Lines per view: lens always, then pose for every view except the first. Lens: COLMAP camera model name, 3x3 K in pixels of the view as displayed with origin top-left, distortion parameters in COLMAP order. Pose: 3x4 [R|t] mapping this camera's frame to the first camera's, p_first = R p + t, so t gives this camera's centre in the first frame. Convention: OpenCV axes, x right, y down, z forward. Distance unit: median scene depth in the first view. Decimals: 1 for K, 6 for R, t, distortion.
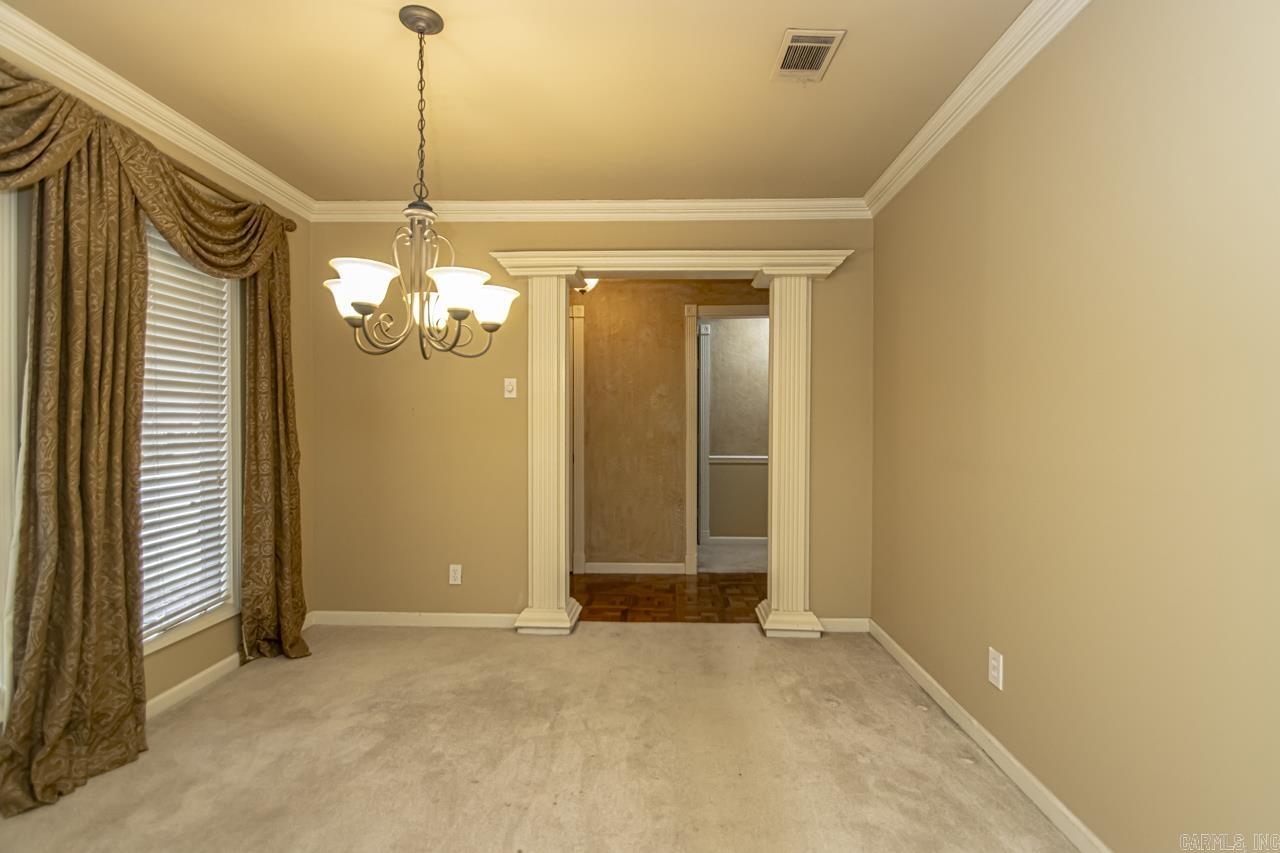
lens RADIAL K [[601.0, 0, 651.6], [0, 601.0, 422.0], [0, 0, 1]] dist [0.021432, -0.021892]
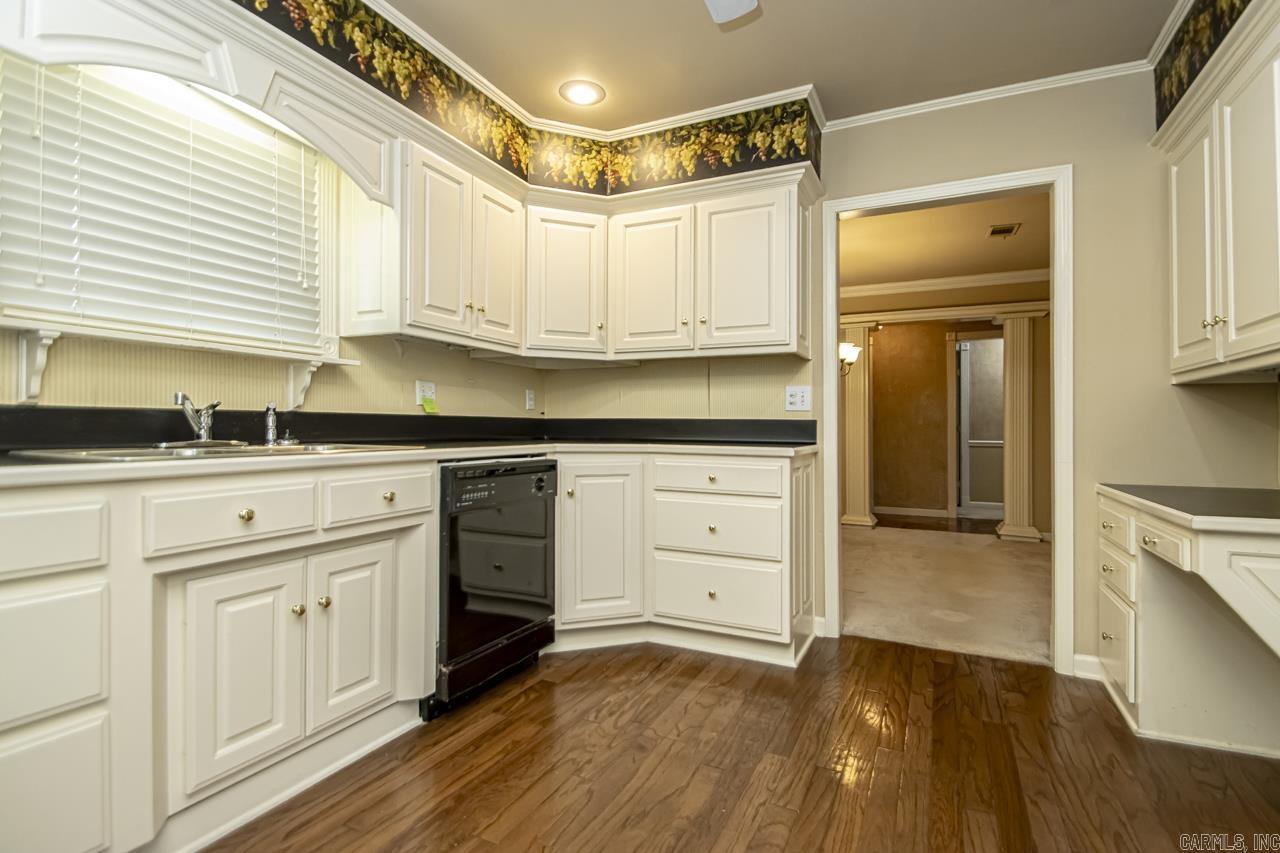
lens RADIAL K [[601.0, 0, 651.6], [0, 601.0, 422.0], [0, 0, 1]] dist [0.021432, -0.021892]
pose [[0.915382, -0.003221, -0.402574, -0.011083], [-0.003900, 0.999850, -0.016868, 0.049026], [0.402568, 0.017010, 0.915232, -0.622386]]
